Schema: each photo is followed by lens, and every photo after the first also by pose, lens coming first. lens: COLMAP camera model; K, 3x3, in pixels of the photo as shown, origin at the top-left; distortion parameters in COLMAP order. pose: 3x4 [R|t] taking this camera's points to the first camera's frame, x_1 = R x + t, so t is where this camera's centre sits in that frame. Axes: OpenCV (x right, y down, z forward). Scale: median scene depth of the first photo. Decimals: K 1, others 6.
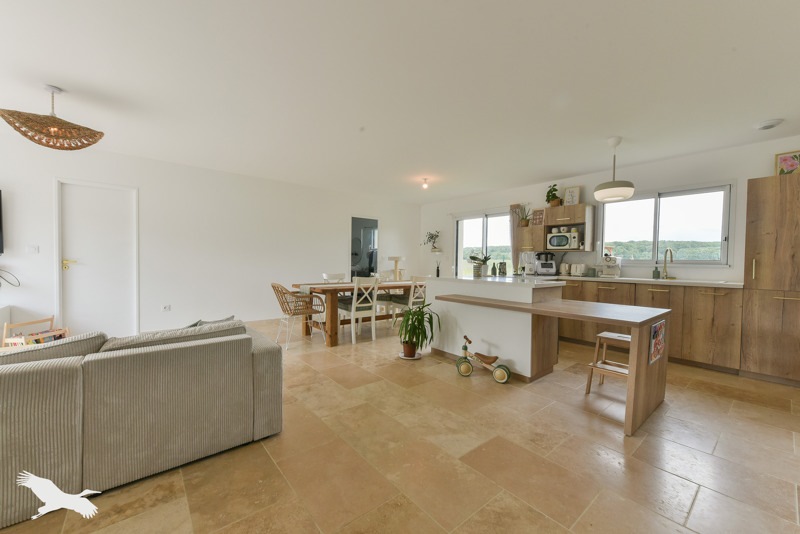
lens RADIAL K [[312.7, 0, 400.6], [0, 312.7, 266.4], [0, 0, 1]] dist [0.001488, 0.000166]
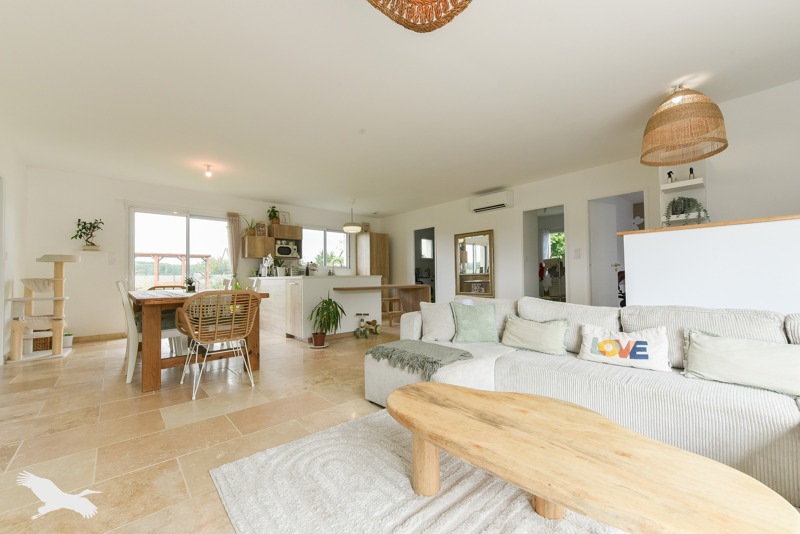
lens RADIAL K [[312.7, 0, 402.2], [0, 312.7, 271.3], [0, 0, 1]] dist [0.001488, 0.000166]
pose [[-0.050743, 0.004871, 0.998700, -0.984054], [0.028614, 0.999585, -0.003422, 0.029840], [-0.998302, 0.028403, -0.050861, 0.655507]]
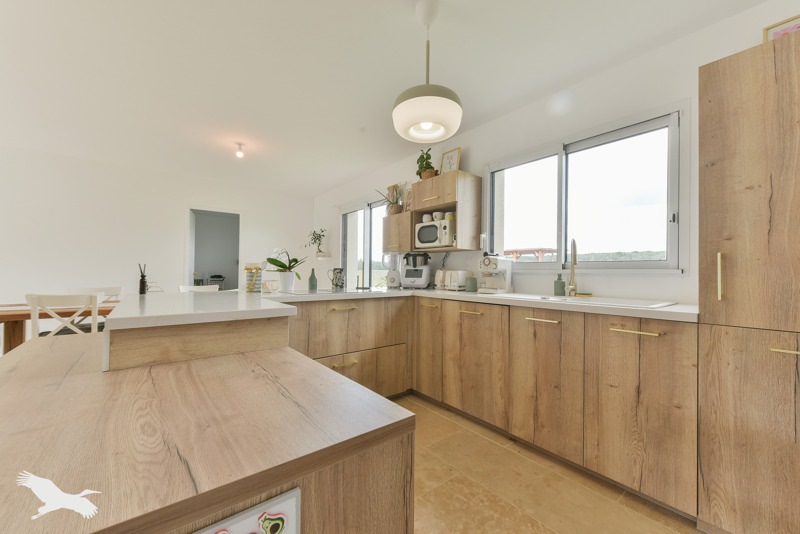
lens RADIAL K [[312.7, 0, 400.7], [0, 312.7, 267.4], [0, 0, 1]] dist [0.001488, 0.000166]
pose [[0.999972, -0.003800, -0.006497, 0.523679], [0.003592, 0.999488, -0.031797, 0.006126], [0.006614, 0.031773, 0.999473, 0.431149]]
